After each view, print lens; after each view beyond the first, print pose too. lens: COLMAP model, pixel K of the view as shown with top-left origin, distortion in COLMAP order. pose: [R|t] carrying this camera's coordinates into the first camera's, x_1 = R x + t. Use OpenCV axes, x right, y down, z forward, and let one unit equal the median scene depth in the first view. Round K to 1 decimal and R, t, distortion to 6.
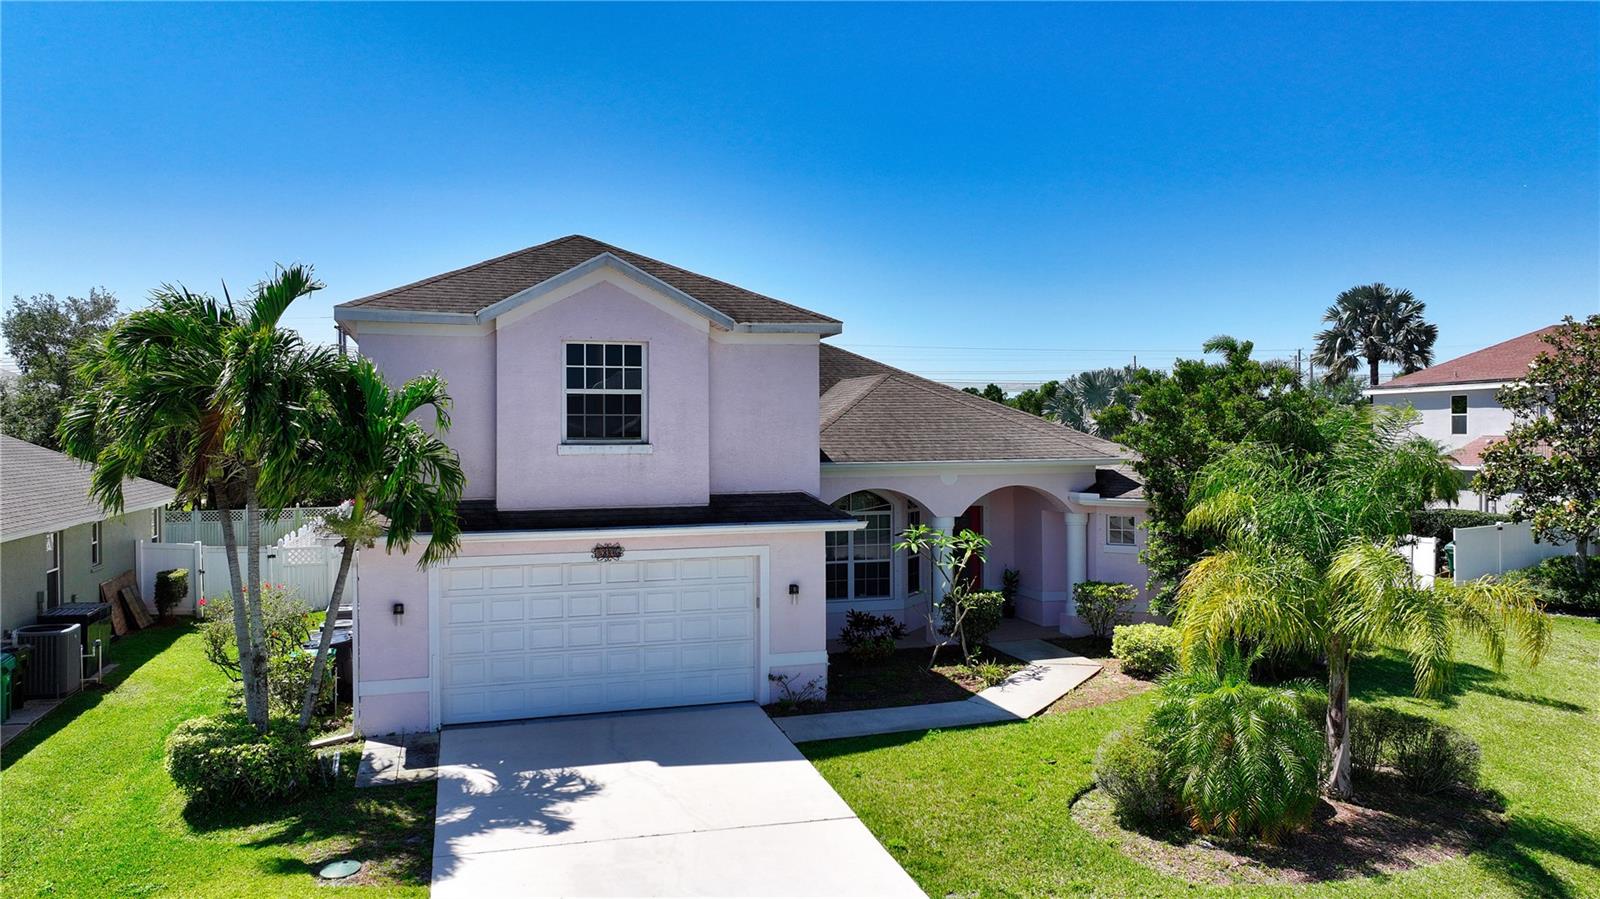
lens RADIAL K [[1126.0, 0, 803.8], [0, 1126.0, 454.2], [0, 0, 1]] dist [-0.001542, 0.017239]
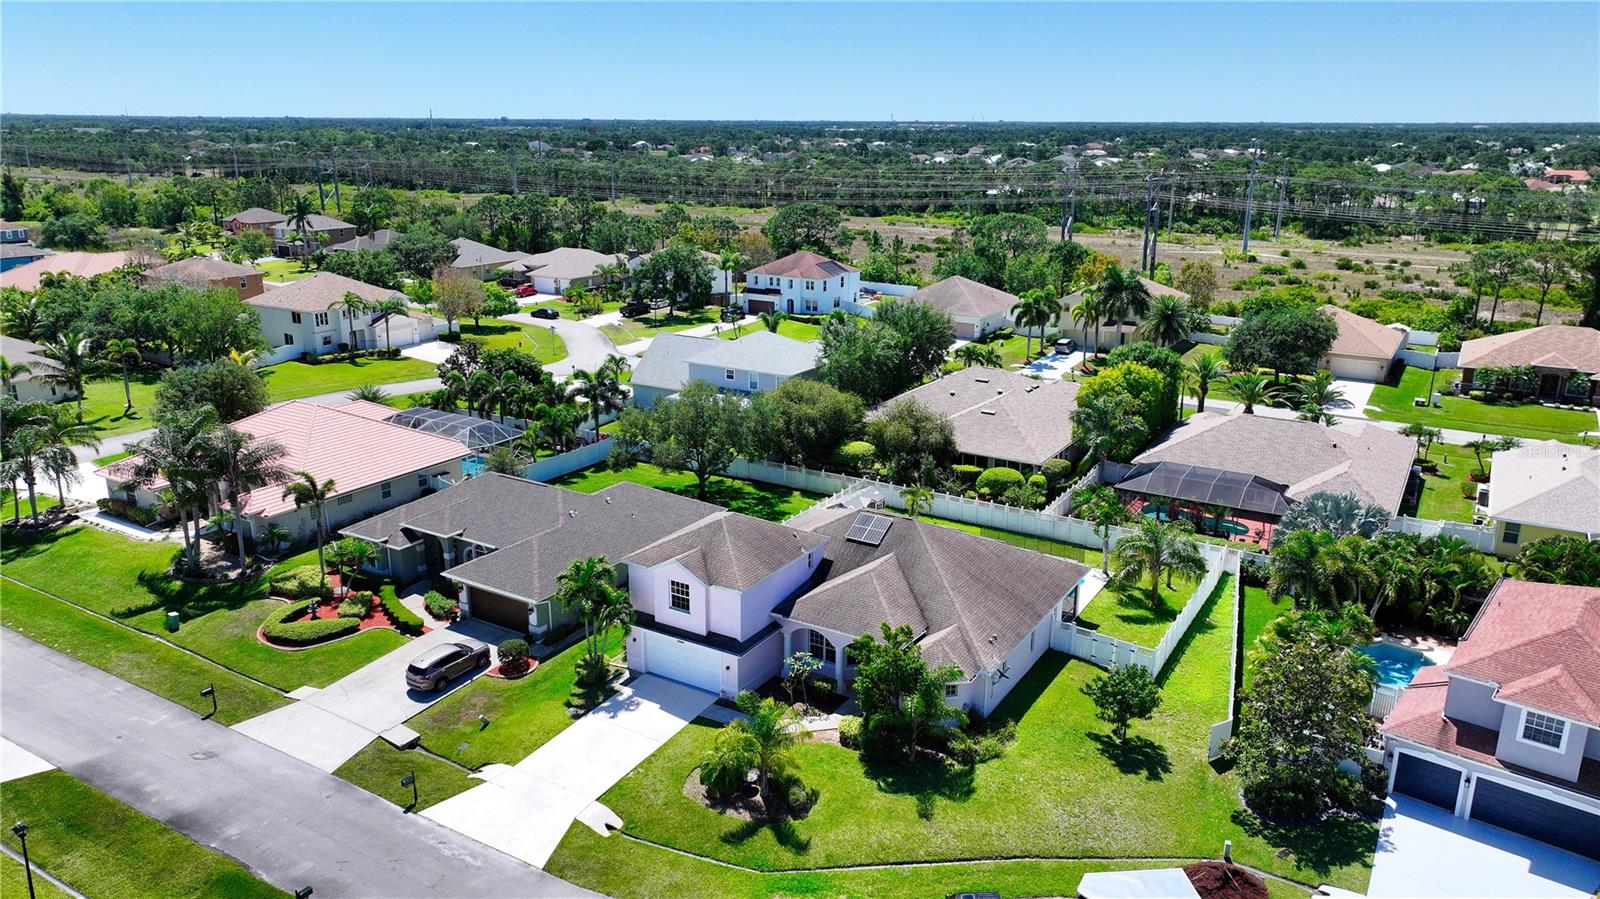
lens RADIAL K [[1126.0, 0, 797.3], [0, 1126.0, 452.4], [0, 0, 1]] dist [-0.001542, 0.017239]
pose [[0.659728, 0.222373, -0.717850, 2.330963], [-0.022670, 0.960672, 0.276758, -1.383805], [0.751162, -0.166311, 0.638824, -0.781496]]
